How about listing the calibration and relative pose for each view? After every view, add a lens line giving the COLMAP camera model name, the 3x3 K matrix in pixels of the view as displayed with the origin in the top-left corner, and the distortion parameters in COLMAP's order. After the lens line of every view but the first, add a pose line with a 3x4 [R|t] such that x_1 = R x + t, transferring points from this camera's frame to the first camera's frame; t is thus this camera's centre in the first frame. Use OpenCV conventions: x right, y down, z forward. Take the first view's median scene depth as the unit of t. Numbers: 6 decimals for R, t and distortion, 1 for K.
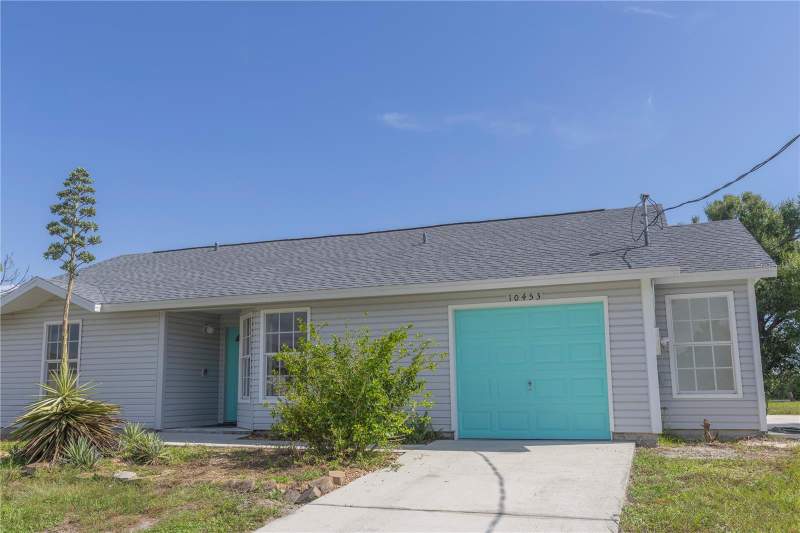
lens RADIAL K [[718.0, 0, 399.6], [0, 718.0, 270.8], [0, 0, 1]] dist [0.001285, 0.009269]
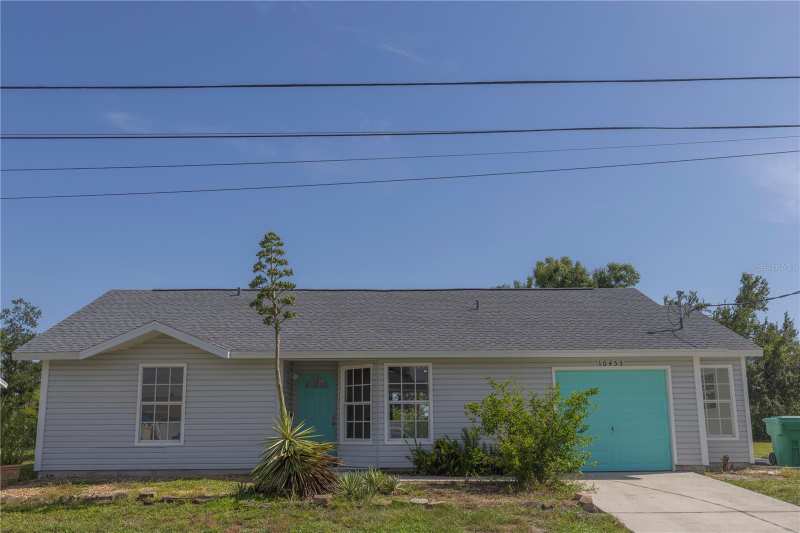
lens RADIAL K [[789.3, 0, 399.9], [0, 789.3, 263.8], [0, 0, 1]] dist [0.001454, 0.000000]
pose [[0.926266, 0.082187, 0.367800, -0.729240], [-0.066061, 0.996229, -0.056243, -0.038662], [-0.371036, 0.027799, 0.928202, -0.213620]]
